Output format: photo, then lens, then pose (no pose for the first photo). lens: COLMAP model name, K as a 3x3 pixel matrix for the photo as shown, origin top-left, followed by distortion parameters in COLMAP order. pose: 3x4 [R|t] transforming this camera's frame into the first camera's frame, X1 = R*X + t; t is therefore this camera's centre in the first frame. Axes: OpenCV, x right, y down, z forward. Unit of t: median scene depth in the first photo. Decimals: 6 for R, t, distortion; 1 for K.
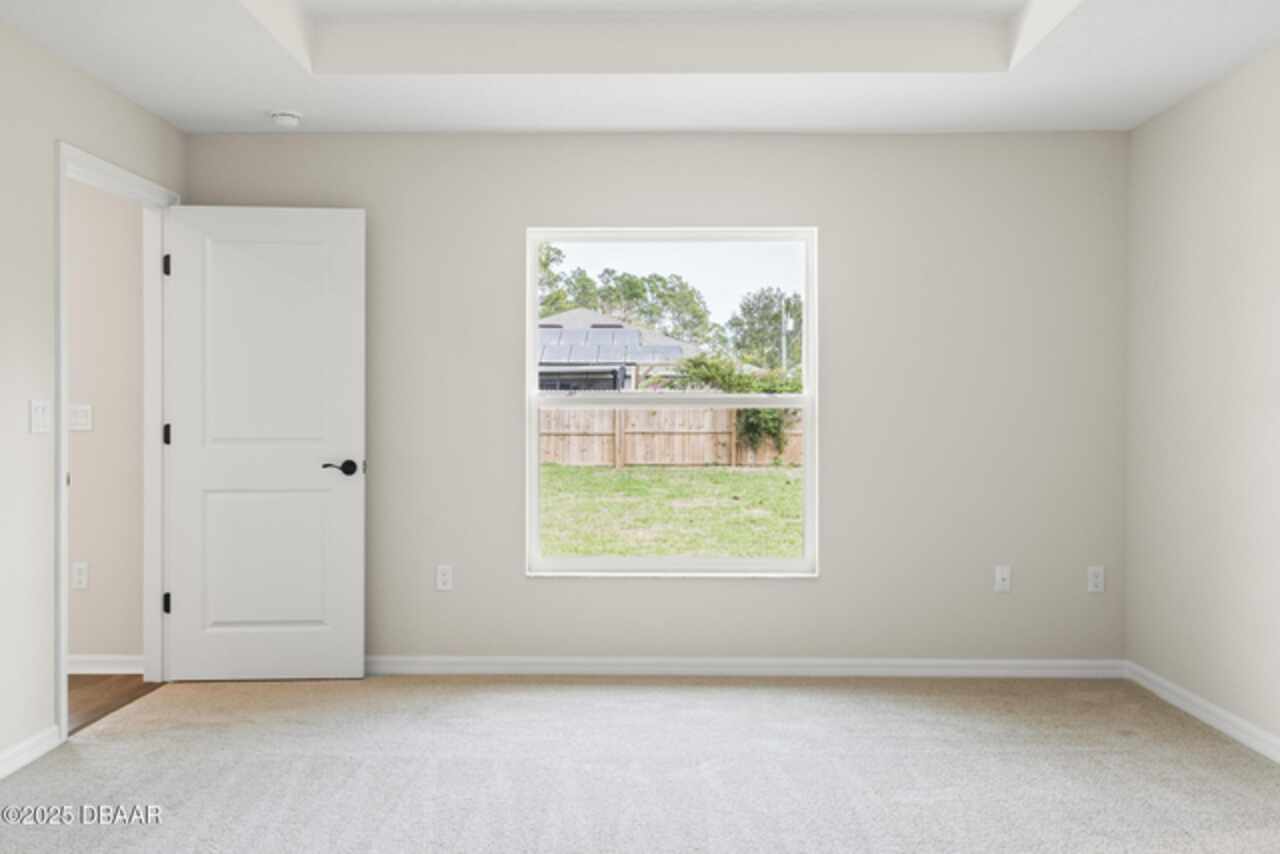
lens RADIAL K [[1041.0, 0, 638.8], [0, 1041.0, 411.9], [0, 0, 1]] dist [-0.024391, 0.000752]
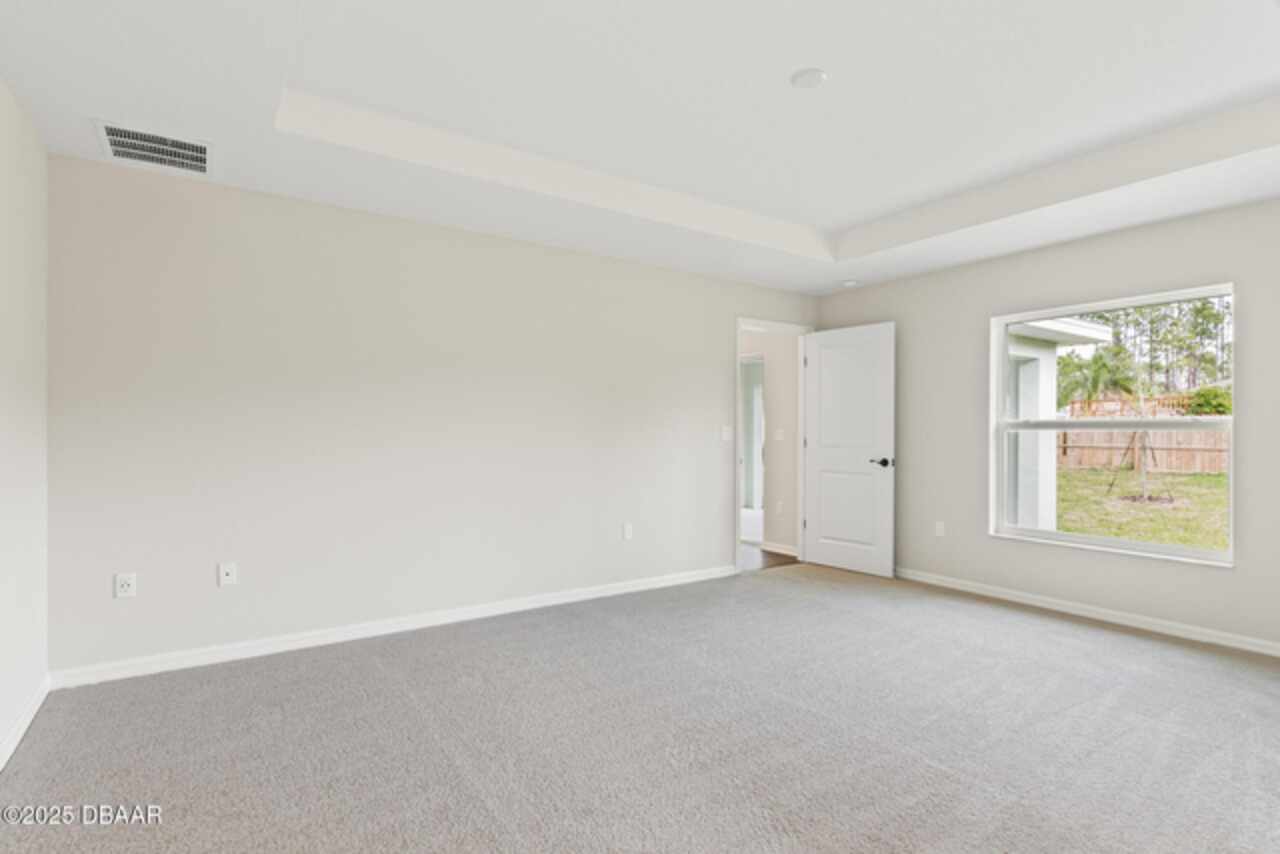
lens RADIAL K [[642.1, 0, 640.0], [0, 642.1, 427.0], [0, 0, 1]] dist [-0.000882, -0.000292]
pose [[0.562022, -0.006737, -0.827095, 0.420013], [-0.001826, 0.999954, -0.009386, 0.001729], [0.827121, 0.006785, 0.561984, -0.004357]]
